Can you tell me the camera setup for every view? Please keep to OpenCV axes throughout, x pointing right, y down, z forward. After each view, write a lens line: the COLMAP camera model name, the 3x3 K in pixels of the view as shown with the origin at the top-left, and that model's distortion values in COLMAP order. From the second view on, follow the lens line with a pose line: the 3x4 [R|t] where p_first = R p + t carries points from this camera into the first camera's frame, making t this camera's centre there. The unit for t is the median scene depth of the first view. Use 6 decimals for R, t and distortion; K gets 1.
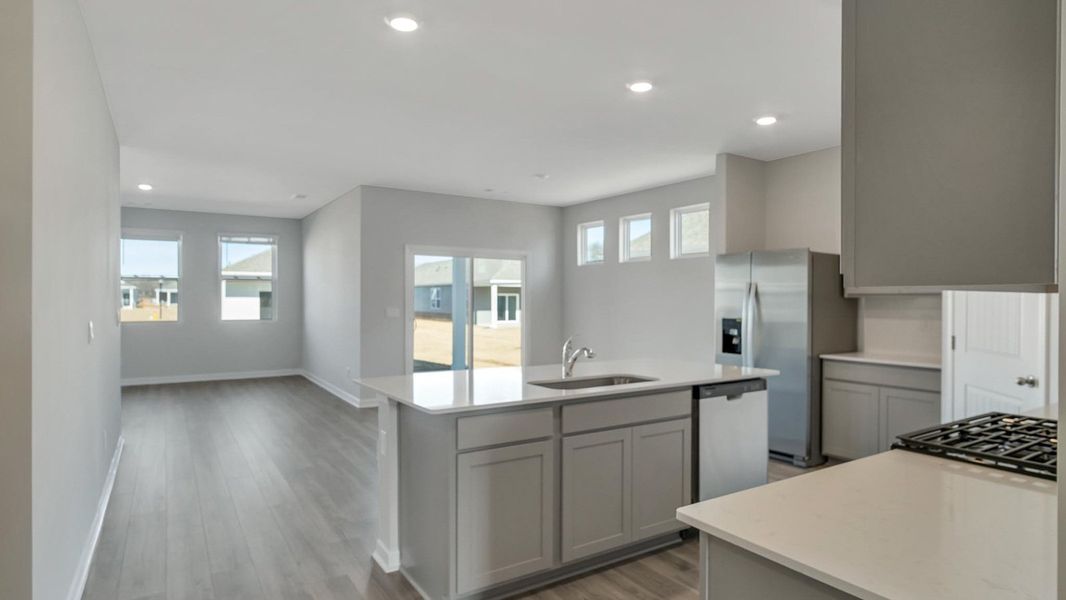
lens RADIAL K [[571.7, 0, 548.0], [0, 571.7, 304.5], [0, 0, 1]] dist [-0.020390, -0.000356]
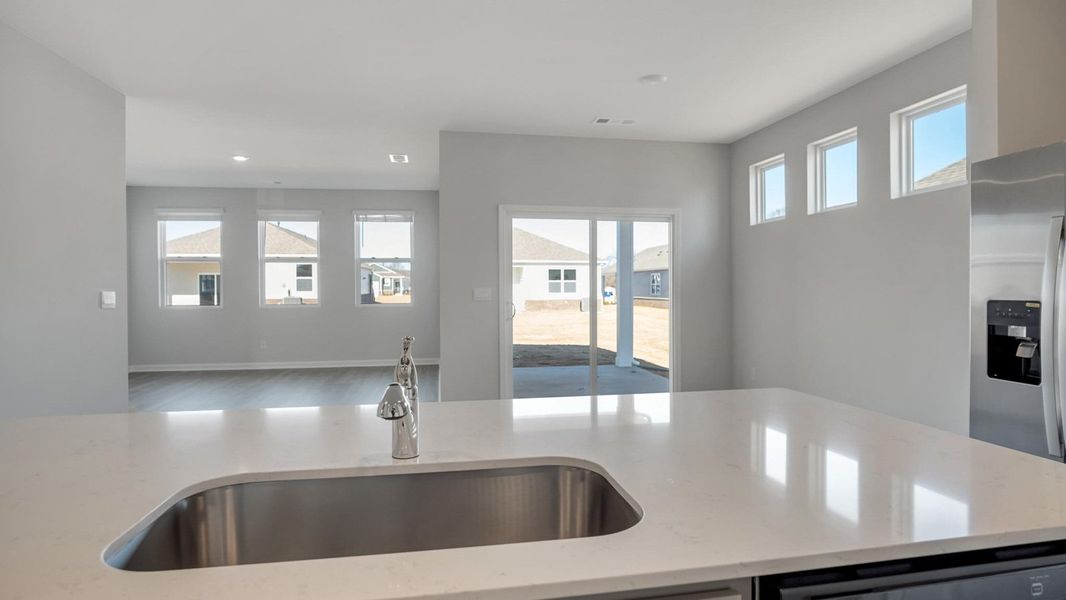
lens RADIAL K [[591.4, 0, 534.5], [0, 591.4, 288.8], [0, 0, 1]] dist [-0.022827, 0.000490]
pose [[0.923239, -0.004003, -0.384206, 0.098664], [0.003308, 0.999991, -0.002471, 0.009933], [0.384213, 0.001011, 0.923244, 0.284595]]
